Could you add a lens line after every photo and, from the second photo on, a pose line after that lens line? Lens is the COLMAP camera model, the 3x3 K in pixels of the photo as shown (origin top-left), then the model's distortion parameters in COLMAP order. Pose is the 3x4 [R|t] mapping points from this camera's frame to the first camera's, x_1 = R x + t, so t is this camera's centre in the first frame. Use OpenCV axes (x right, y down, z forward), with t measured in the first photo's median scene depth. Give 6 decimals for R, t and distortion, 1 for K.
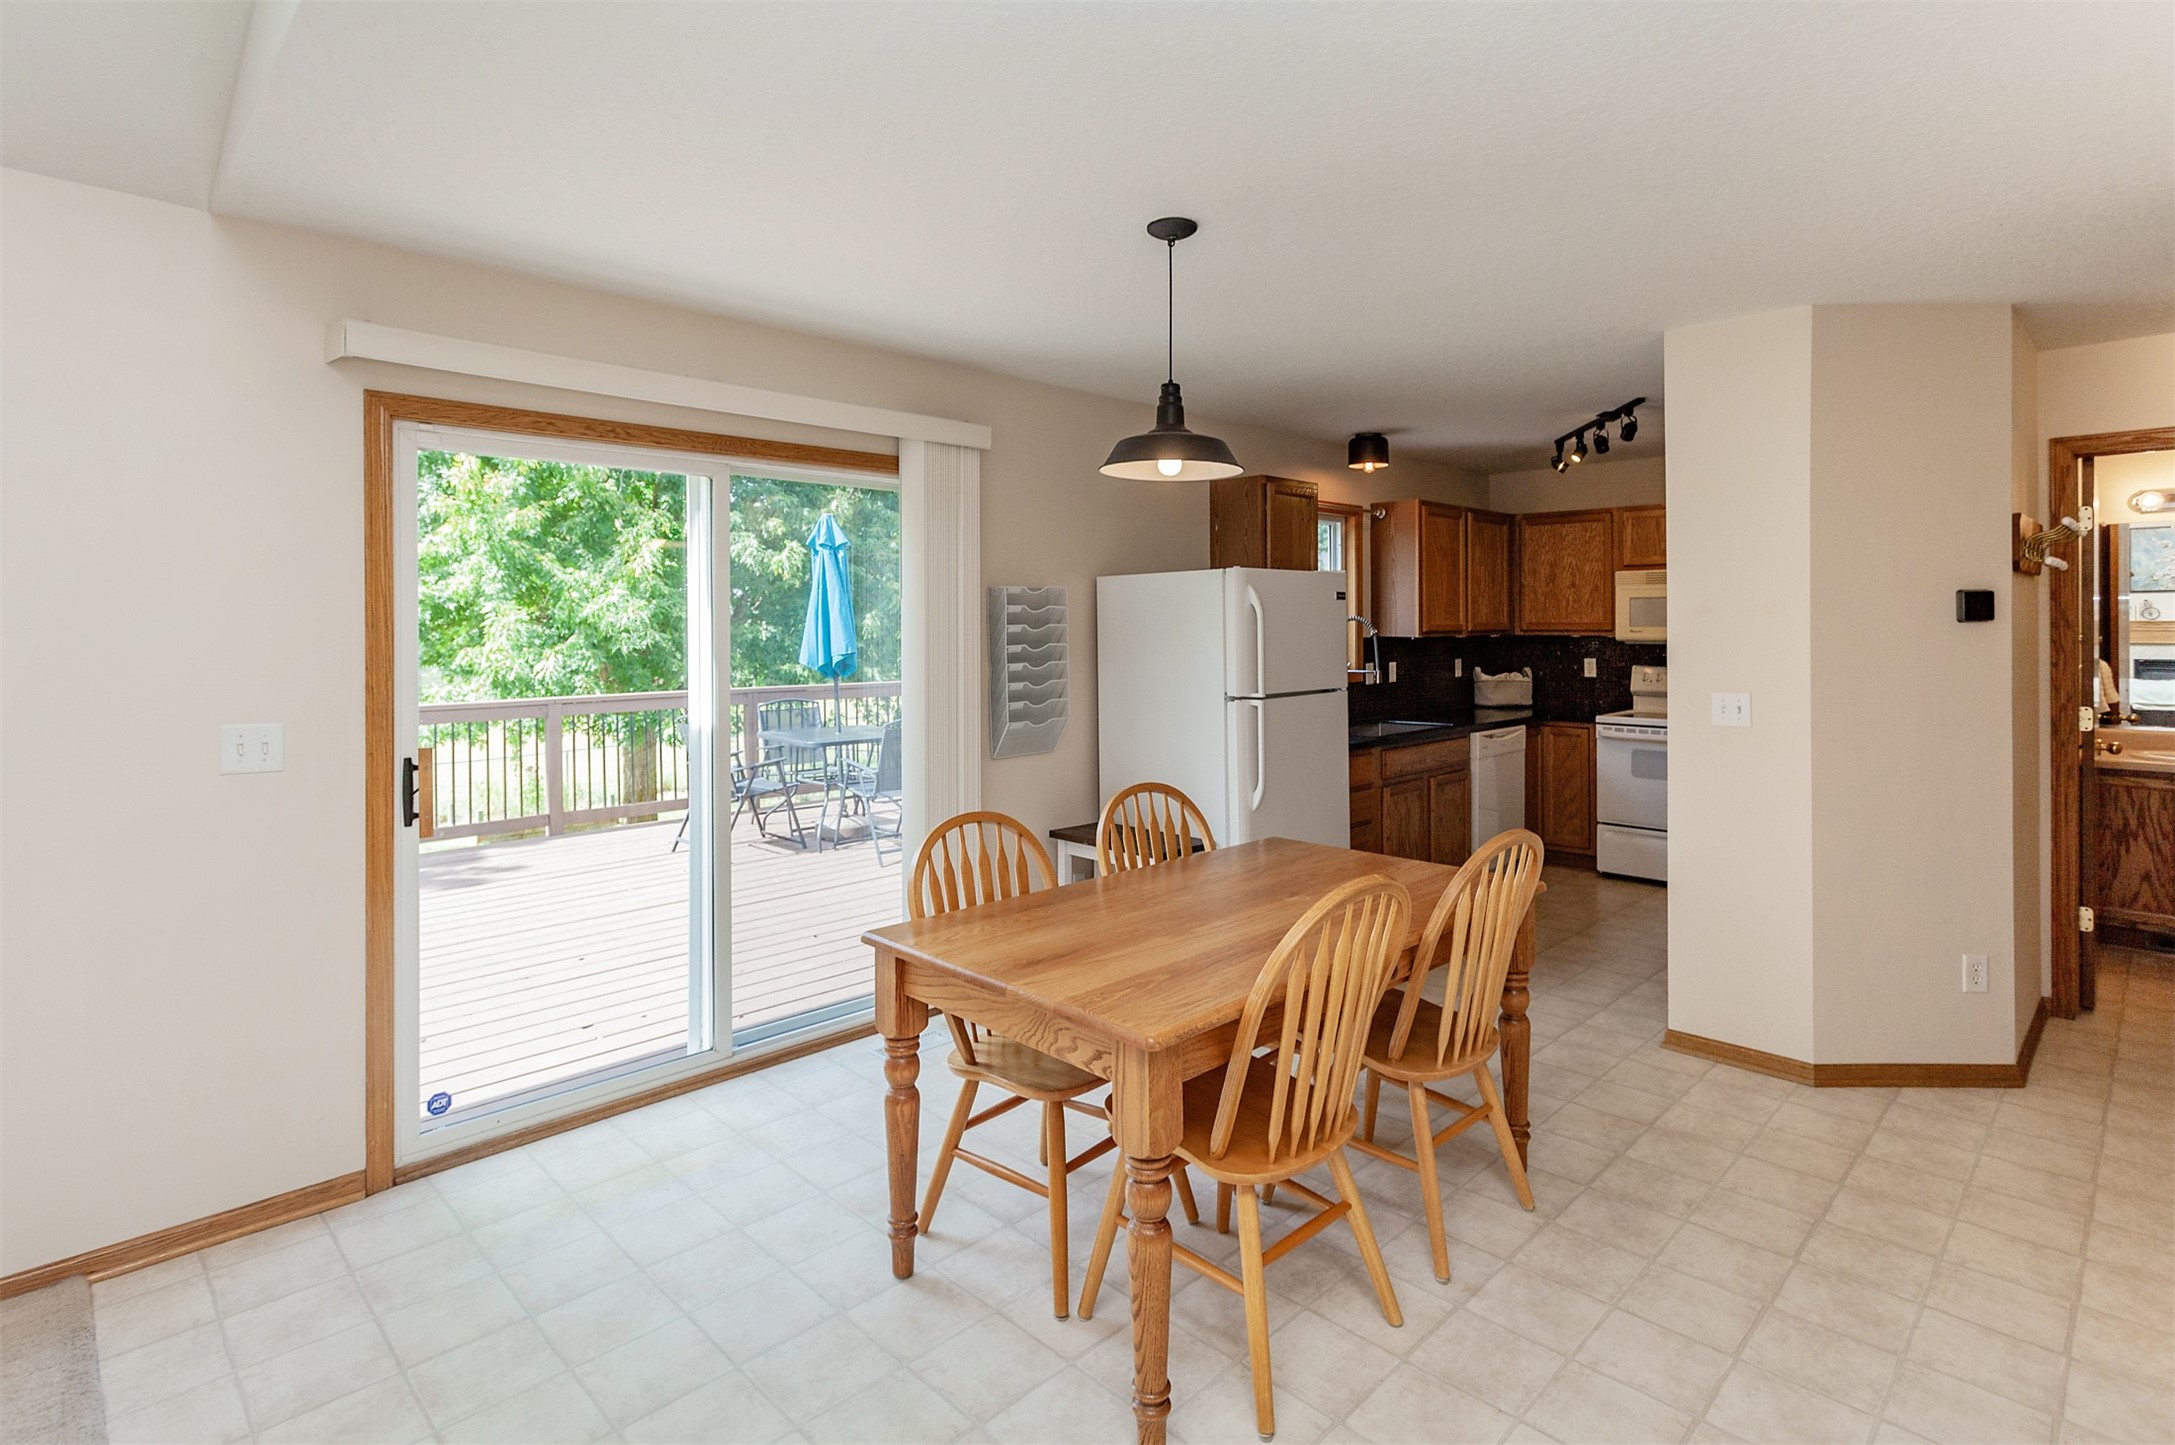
lens RADIAL K [[1072.4, 0, 1087.2], [0, 1072.4, 628.1], [0, 0, 1]] dist [-0.015430, 0.000081]
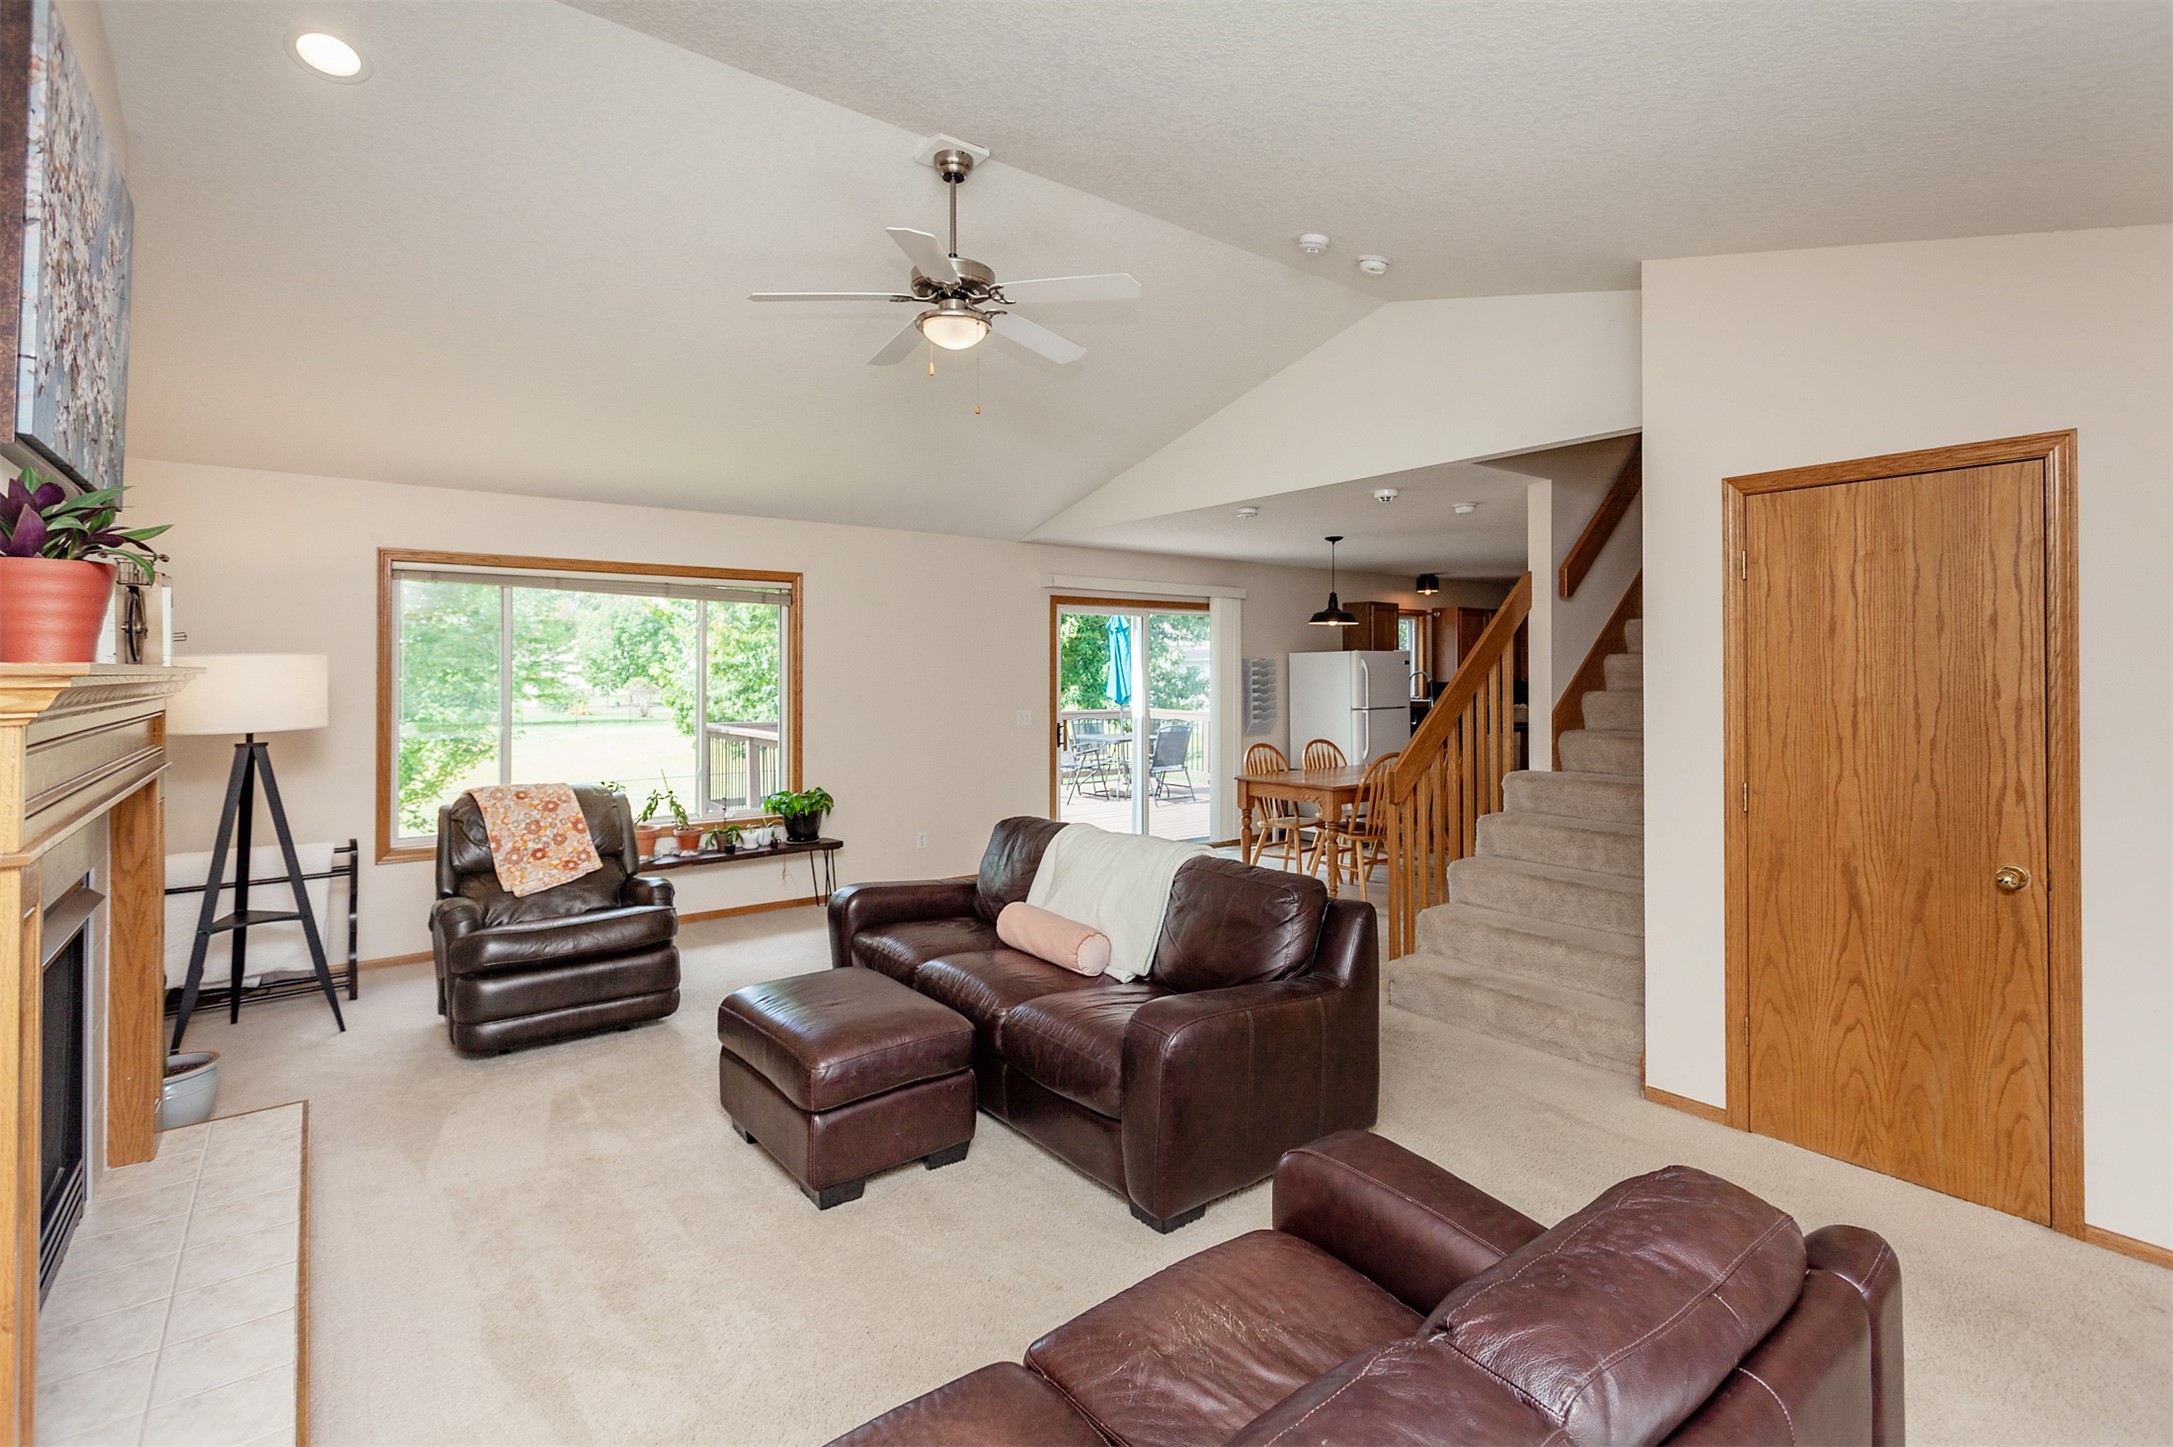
lens RADIAL K [[1011.9, 0, 1104.0], [0, 1011.9, 673.4], [0, 0, 1]] dist [-0.000133, 0.000139]
pose [[0.994597, 0.004756, -0.103706, -0.117375], [-0.004799, 0.999988, -0.000171, -0.004678], [0.103704, 0.000668, 0.994608, -0.823513]]
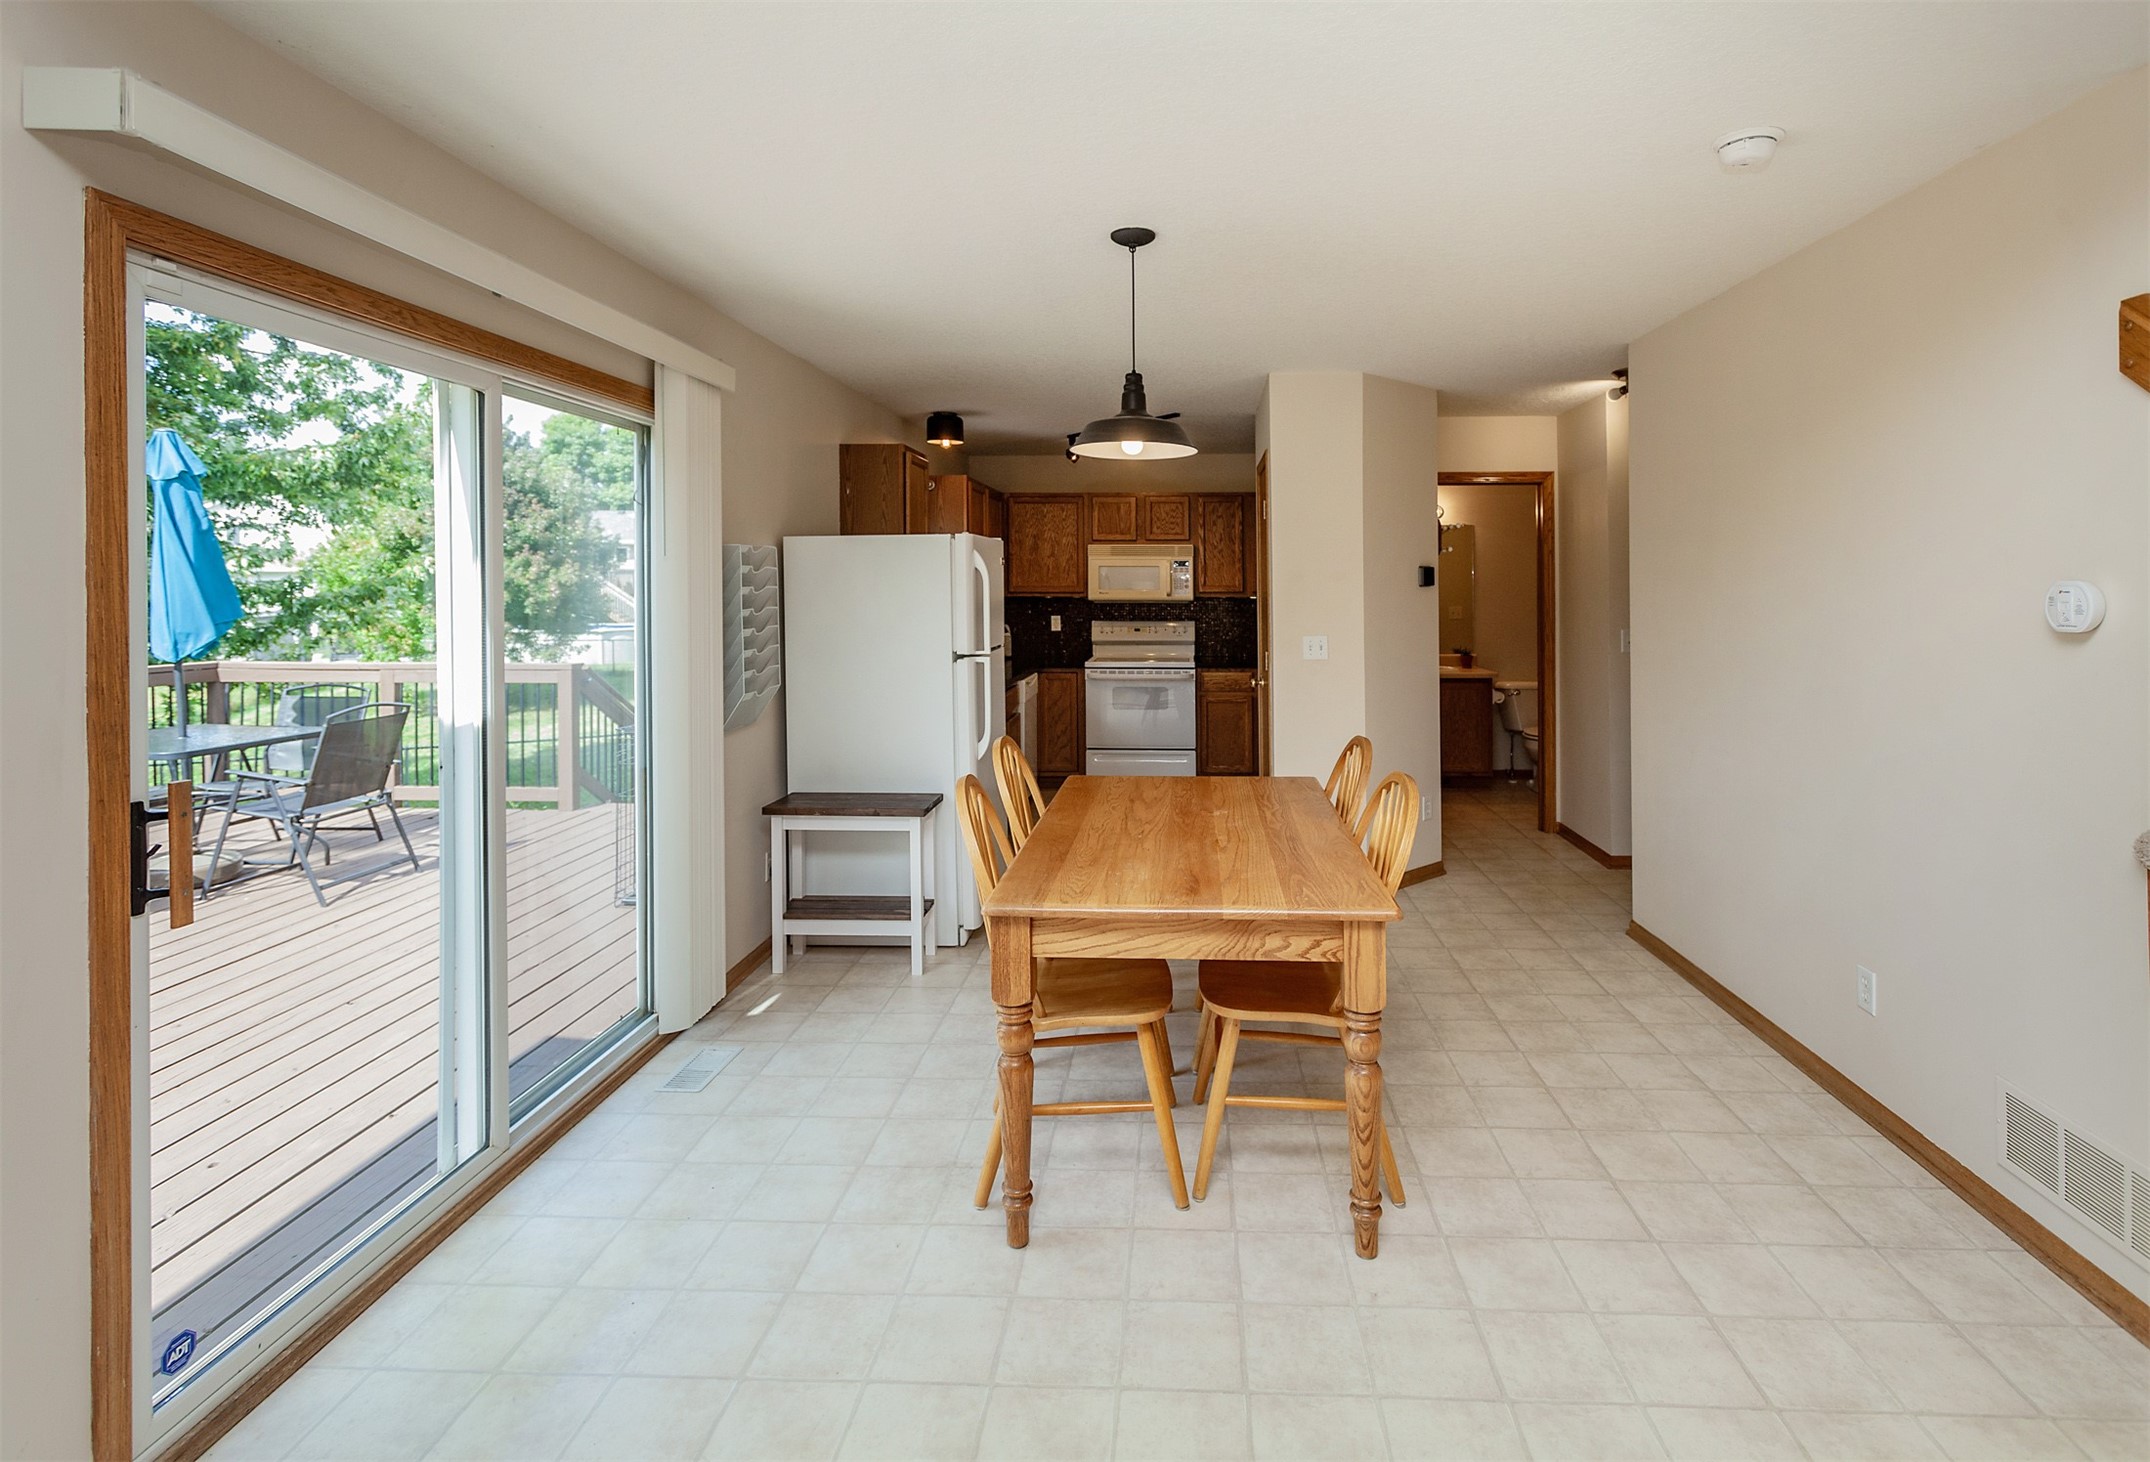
lens RADIAL K [[1035.5, 0, 1128.8], [0, 1035.5, 584.4], [0, 0, 1]] dist [-0.002416, 0.000930]
pose [[0.744042, 0.003607, 0.668123, -0.302410], [0.000558, 0.999982, -0.006020, 0.000266], [-0.668133, 0.004852, 0.744026, 0.087429]]
